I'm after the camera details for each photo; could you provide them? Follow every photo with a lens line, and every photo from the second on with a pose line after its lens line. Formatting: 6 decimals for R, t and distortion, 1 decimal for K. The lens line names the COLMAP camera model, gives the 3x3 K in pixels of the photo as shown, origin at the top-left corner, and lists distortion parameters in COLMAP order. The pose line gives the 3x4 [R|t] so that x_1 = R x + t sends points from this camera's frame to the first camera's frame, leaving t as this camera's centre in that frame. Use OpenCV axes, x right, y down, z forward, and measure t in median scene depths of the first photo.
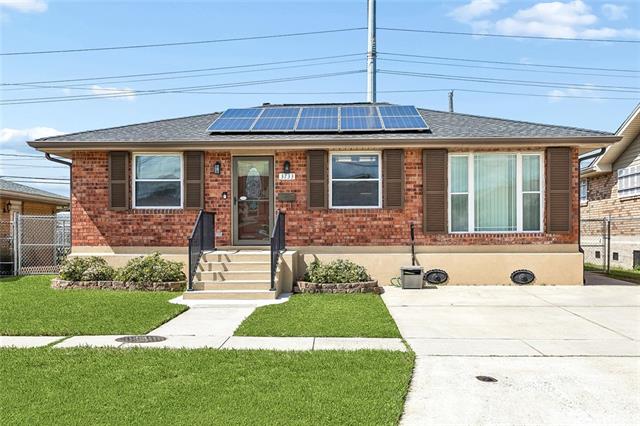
lens RADIAL K [[721.8, 0, 320.0], [0, 721.8, 212.4], [0, 0, 1]] dist [-0.076614, 0.000000]
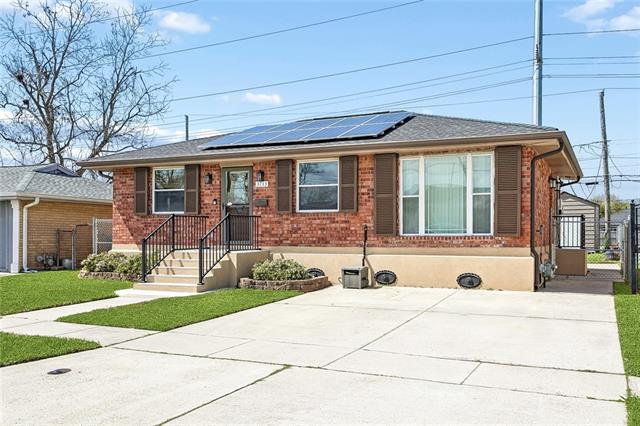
lens RADIAL K [[640.4, 0, 319.6], [0, 640.4, 215.8], [0, 0, 1]] dist [-0.084103, 0.000000]
pose [[0.920108, -0.006549, -0.391610, 0.428876], [0.007964, 0.999966, 0.001989, -0.001581], [0.391584, -0.004949, 0.920129, 0.119419]]
